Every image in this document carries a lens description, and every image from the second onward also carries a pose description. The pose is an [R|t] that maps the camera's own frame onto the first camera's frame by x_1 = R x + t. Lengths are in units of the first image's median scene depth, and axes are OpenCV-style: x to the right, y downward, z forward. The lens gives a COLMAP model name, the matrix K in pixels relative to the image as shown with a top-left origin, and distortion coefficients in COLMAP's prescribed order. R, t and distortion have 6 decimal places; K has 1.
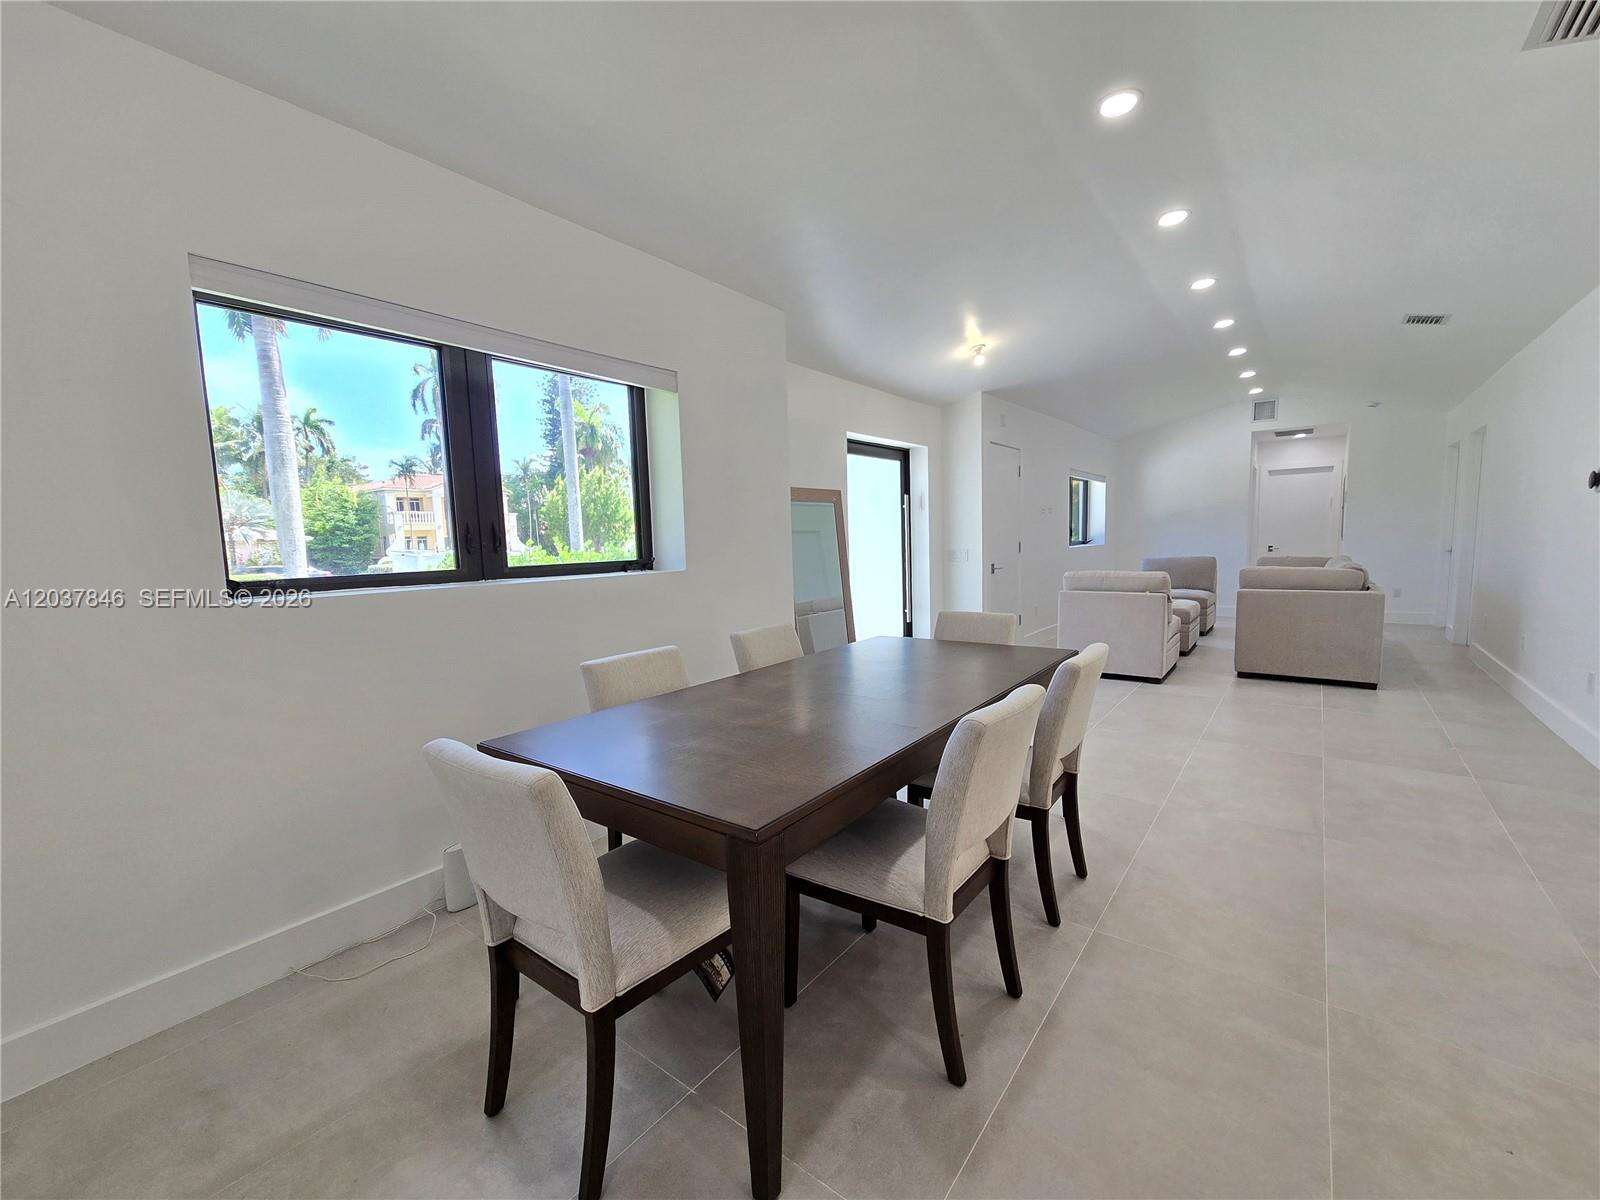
lens RADIAL K [[657.6, 0, 807.4], [0, 657.6, 604.9], [0, 0, 1]] dist [-0.001469, 0.000428]
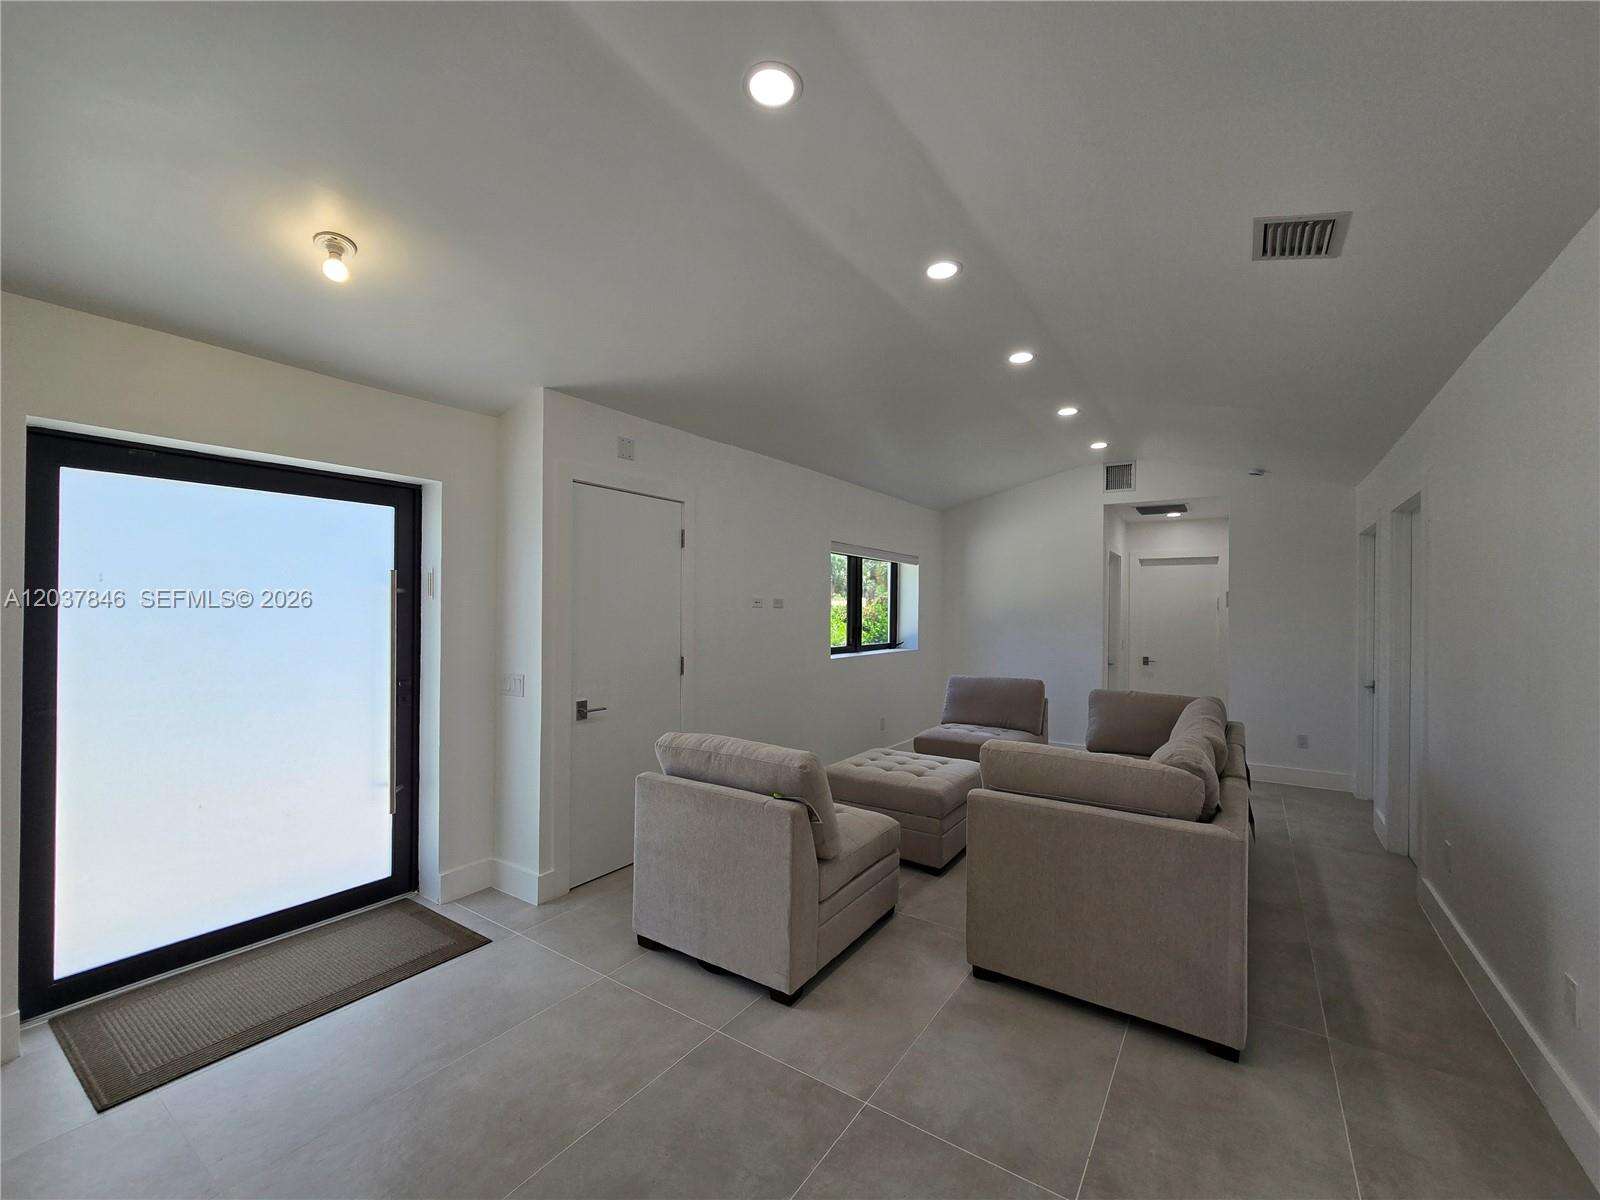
lens RADIAL K [[657.6, 0, 807.4], [0, 657.6, 604.9], [0, 0, 1]] dist [-0.001469, 0.000428]
pose [[0.997084, 0.037745, 0.066331, 0.365931], [-0.030158, 0.993264, -0.111878, -0.074431], [-0.070107, 0.109552, 0.991506, 0.377415]]
